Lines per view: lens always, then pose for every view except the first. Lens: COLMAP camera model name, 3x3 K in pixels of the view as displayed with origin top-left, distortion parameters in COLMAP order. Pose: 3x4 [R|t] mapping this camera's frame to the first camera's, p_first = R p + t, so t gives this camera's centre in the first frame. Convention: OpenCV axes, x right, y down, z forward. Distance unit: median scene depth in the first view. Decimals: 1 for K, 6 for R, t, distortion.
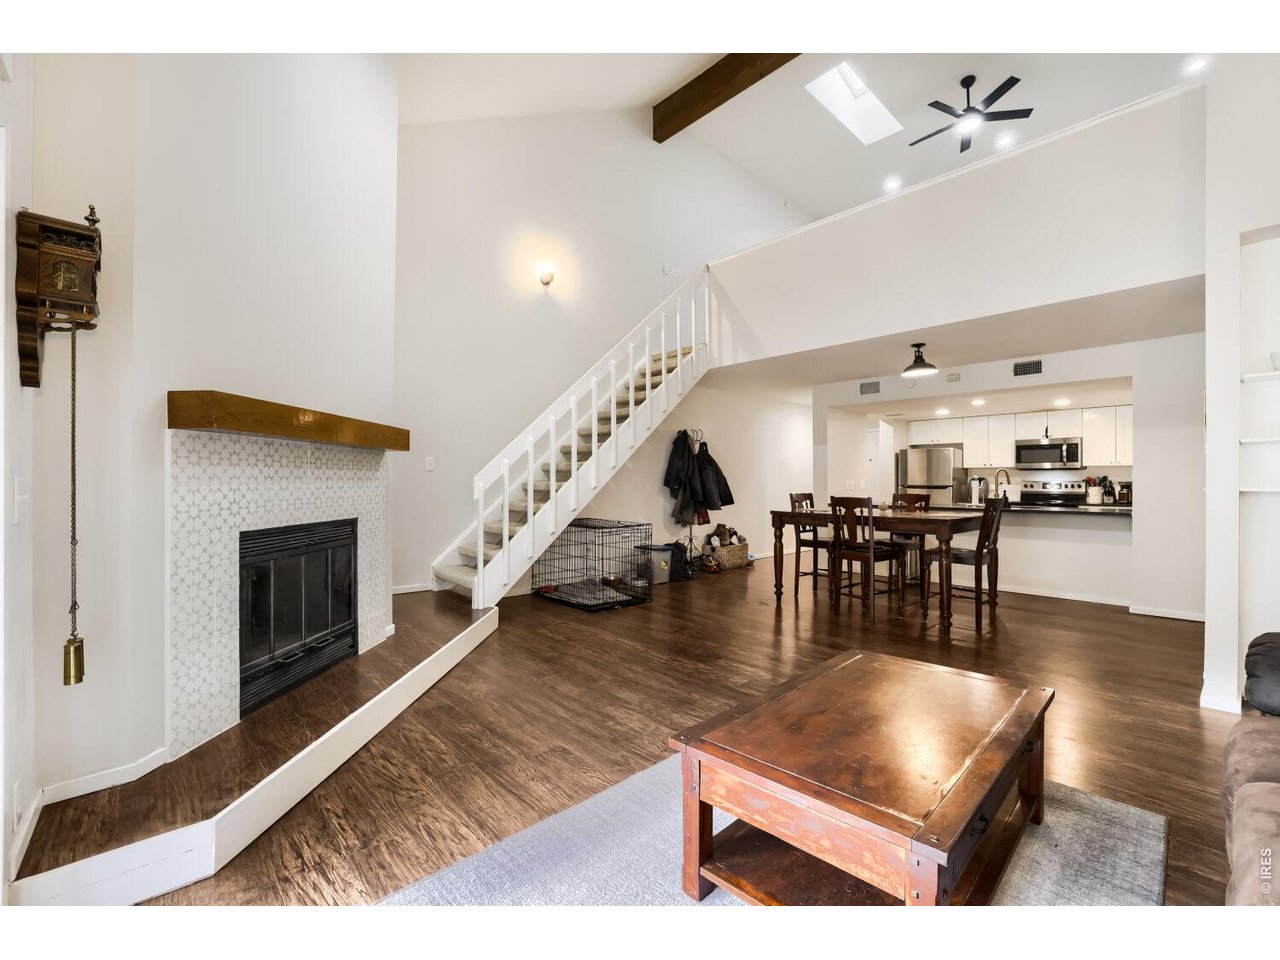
lens RADIAL K [[574.2, 0, 641.1], [0, 574.2, 476.7], [0, 0, 1]] dist [0.000781, 0.000027]
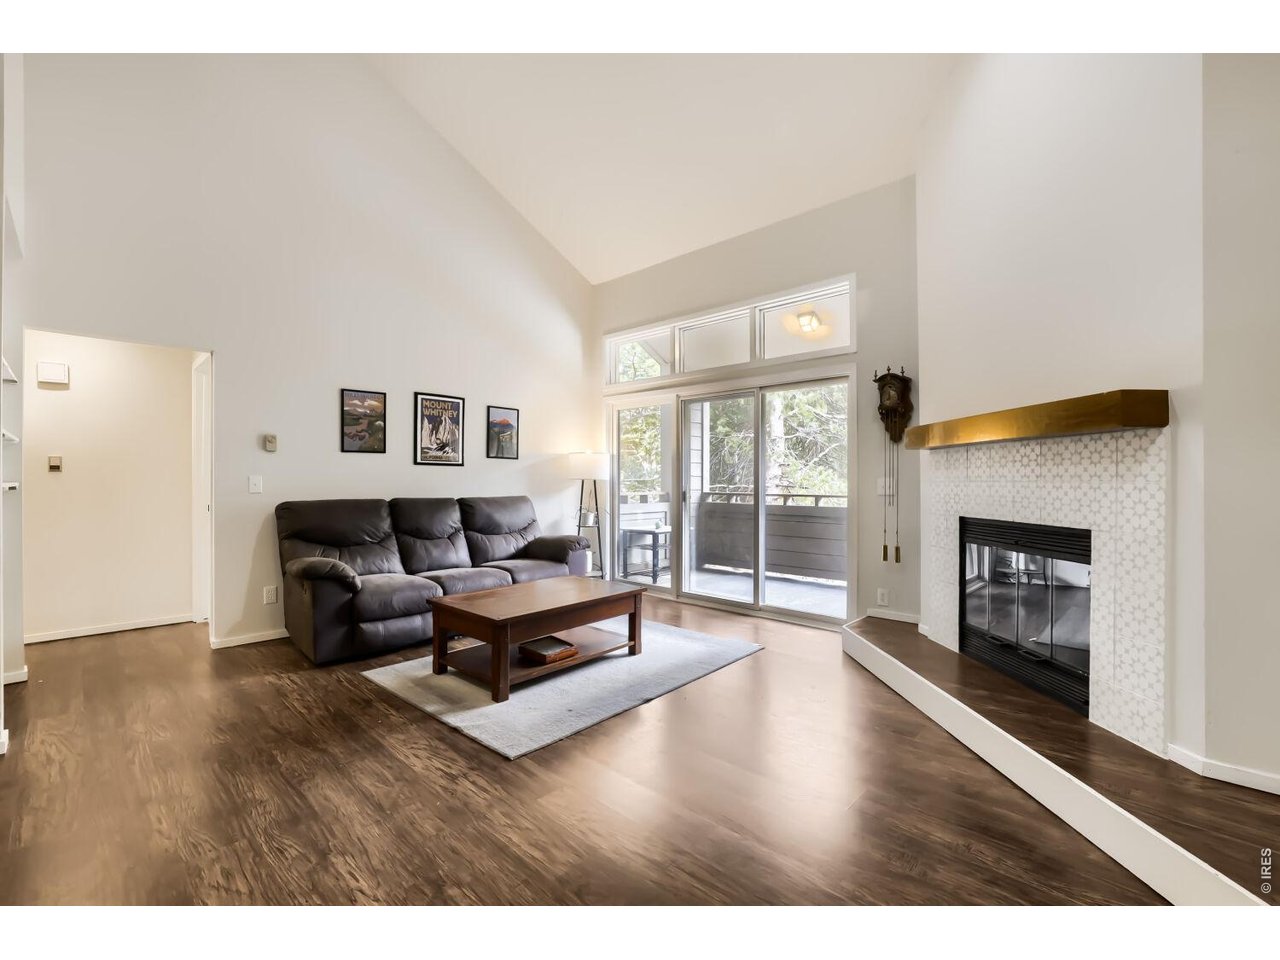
lens RADIAL K [[574.2, 0, 641.1], [0, 574.2, 476.7], [0, 0, 1]] dist [0.000781, 0.000027]
pose [[-0.996182, 0.001883, -0.087277, 0.154320], [0.002187, 0.999992, -0.003384, 0.004384], [0.087270, -0.003562, -0.996178, 1.915520]]
